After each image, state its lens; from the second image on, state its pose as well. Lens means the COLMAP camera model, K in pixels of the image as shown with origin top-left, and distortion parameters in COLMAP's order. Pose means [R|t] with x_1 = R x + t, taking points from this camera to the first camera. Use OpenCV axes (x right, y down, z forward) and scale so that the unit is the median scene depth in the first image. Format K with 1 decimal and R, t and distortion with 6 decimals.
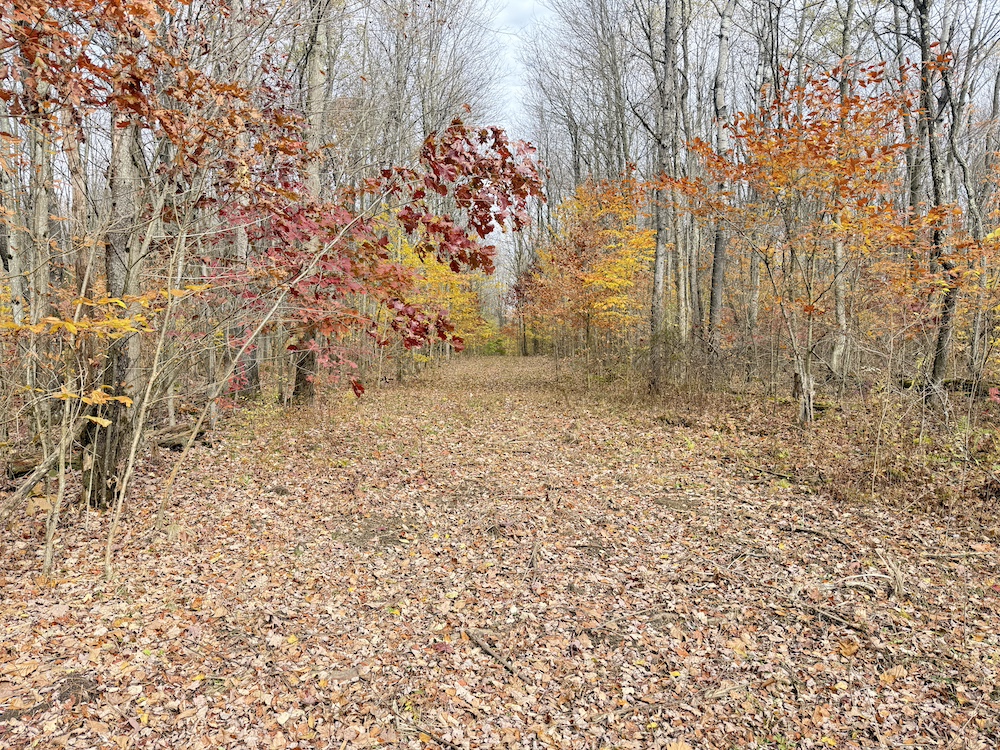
lens RADIAL K [[700.1, 0, 499.3], [0, 700.1, 374.5], [0, 0, 1]] dist [-0.001774, -0.002422]
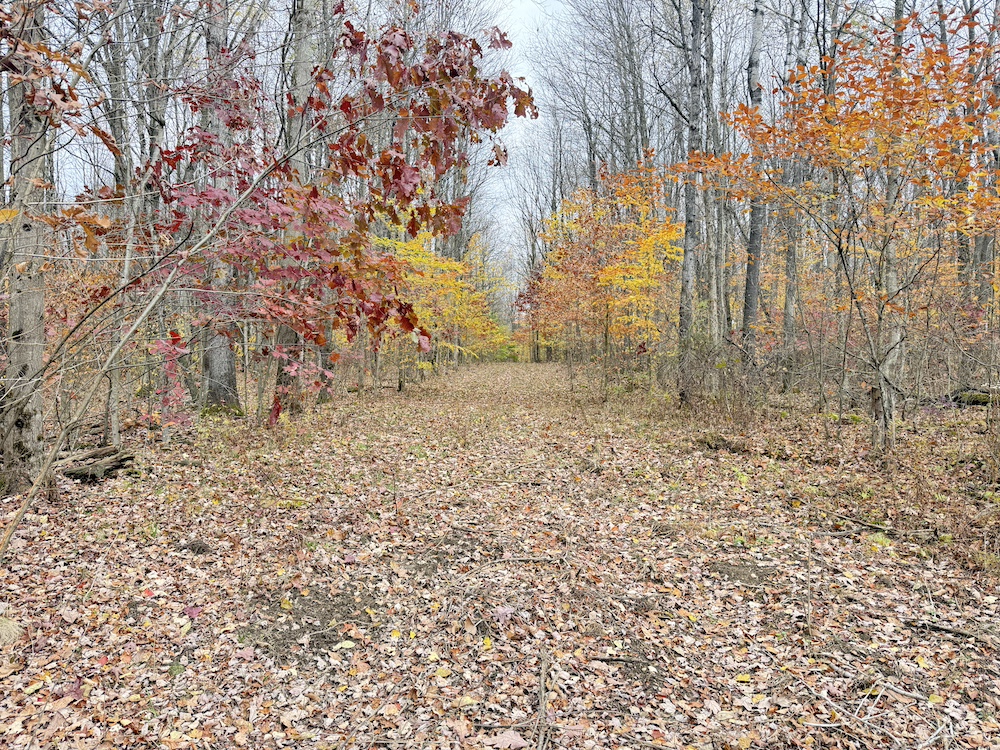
lens RADIAL K [[700.1, 0, 500.3], [0, 700.1, 373.2], [0, 0, 1]] dist [-0.001774, -0.002422]
pose [[0.999840, 0.005494, -0.017034, 0.012047], [-0.005679, 0.999925, -0.010816, -0.007710], [0.016973, 0.010911, 0.999796, 0.201554]]
